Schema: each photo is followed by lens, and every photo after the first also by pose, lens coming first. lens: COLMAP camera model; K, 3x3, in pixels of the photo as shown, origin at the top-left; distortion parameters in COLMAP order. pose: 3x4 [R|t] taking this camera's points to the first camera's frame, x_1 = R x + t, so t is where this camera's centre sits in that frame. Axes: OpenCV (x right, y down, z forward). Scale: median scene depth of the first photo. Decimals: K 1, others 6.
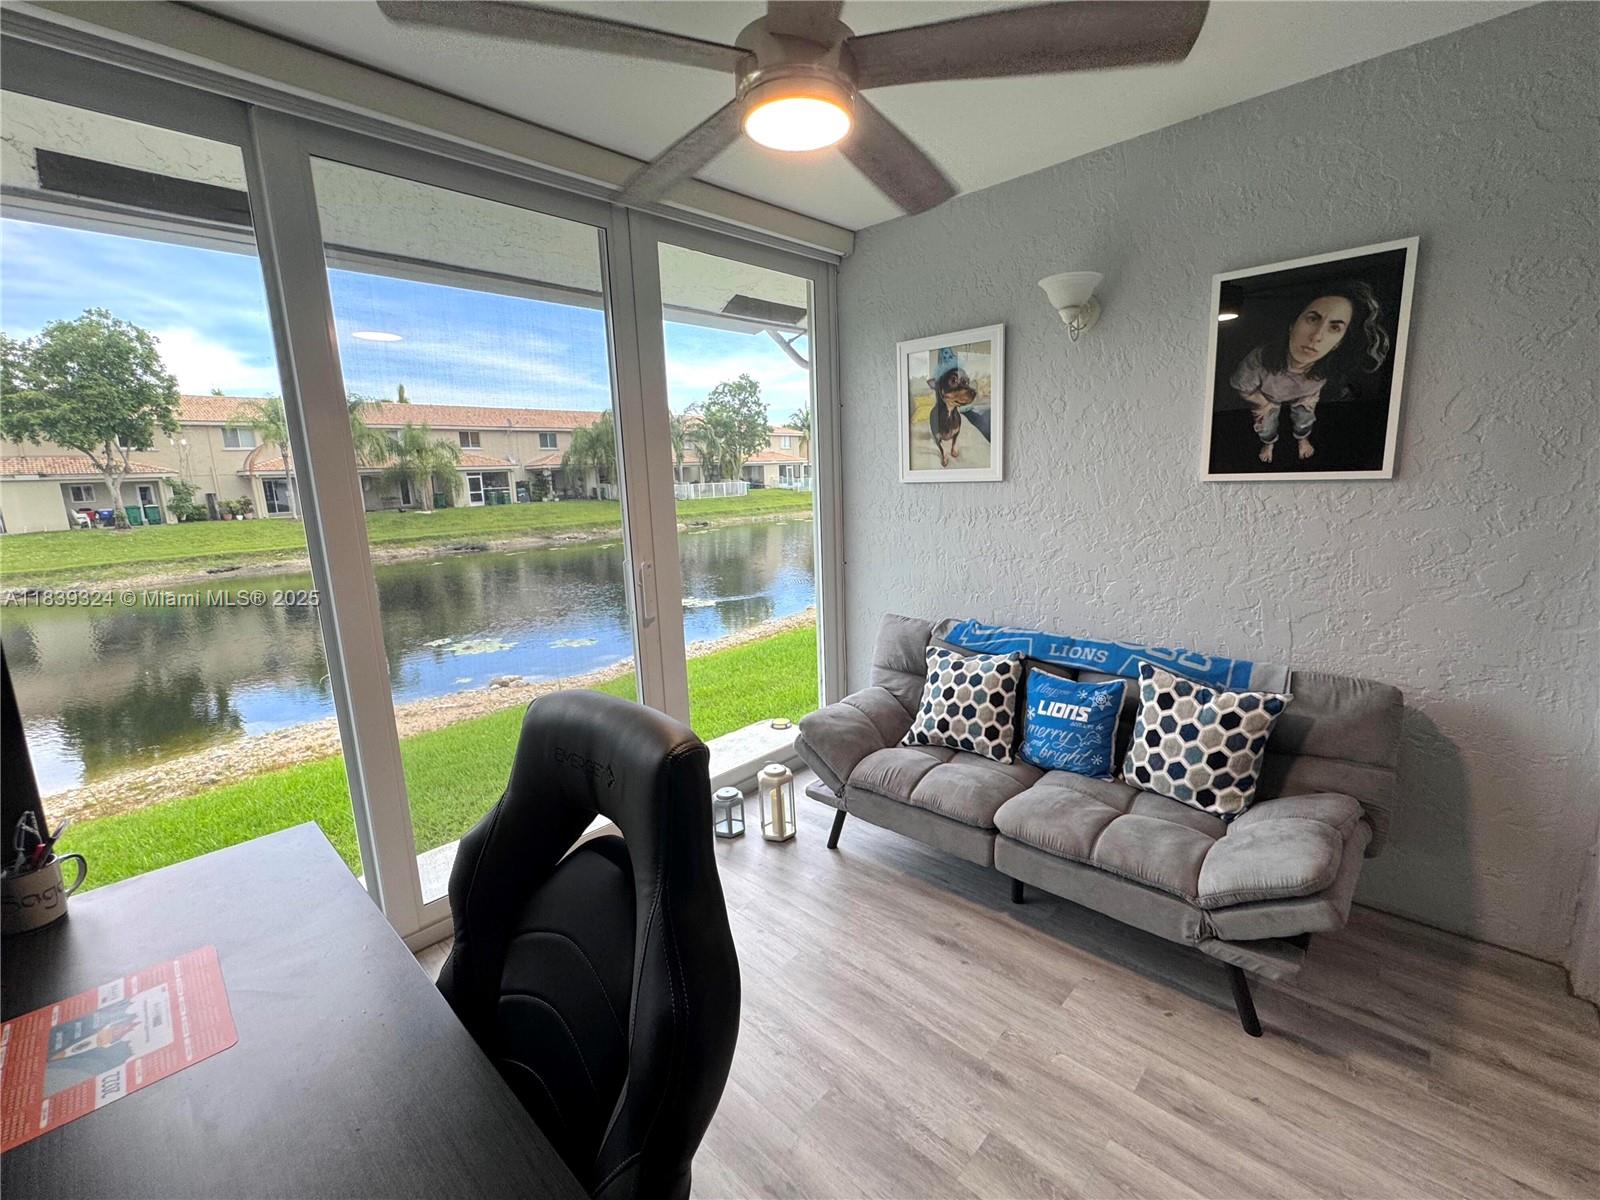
lens RADIAL K [[693.9, 0, 806.3], [0, 693.9, 599.5], [0, 0, 1]] dist [-0.002261, 0.000285]
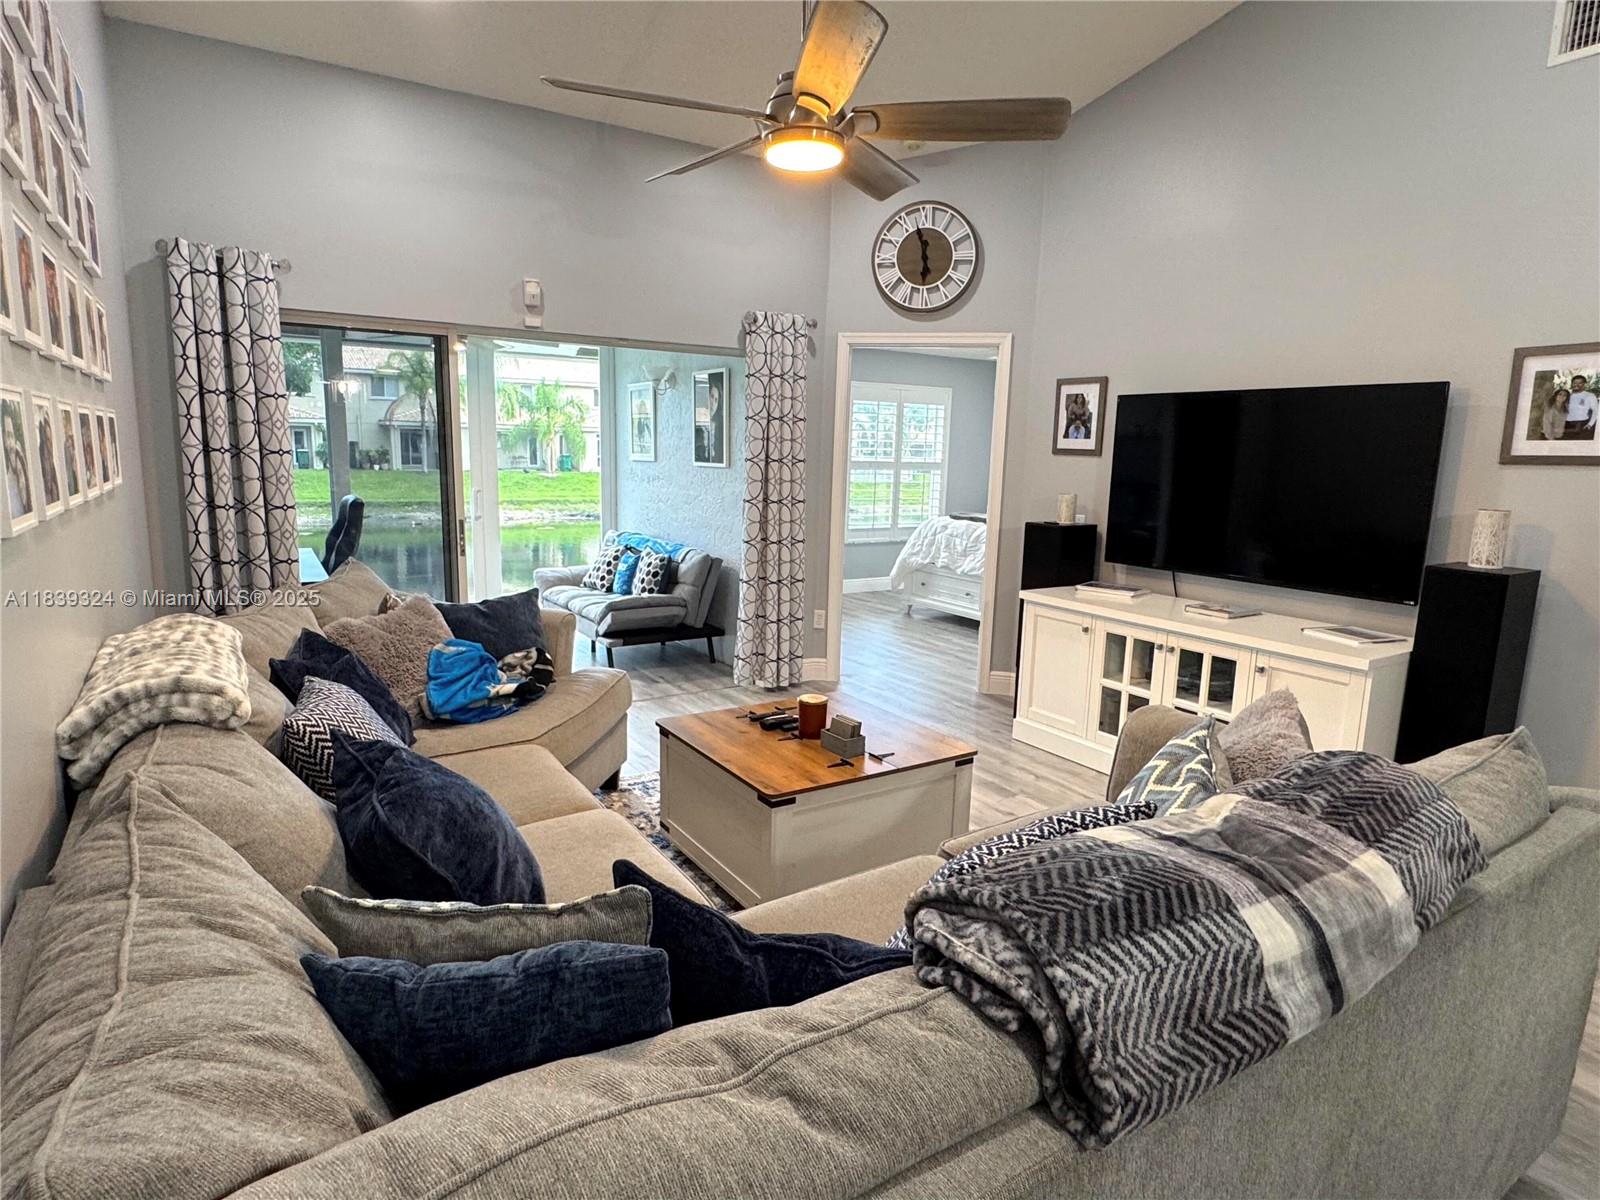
lens RADIAL K [[892.7, 0, 794.9], [0, 892.7, 602.2], [0, 0, 1]] dist [-0.002701, 0.002397]
pose [[0.964919, 0.100362, -0.242608, 0.100662], [-0.103559, 0.994623, -0.000427, 0.013764], [0.241261, 0.025536, 0.970124, -0.099814]]
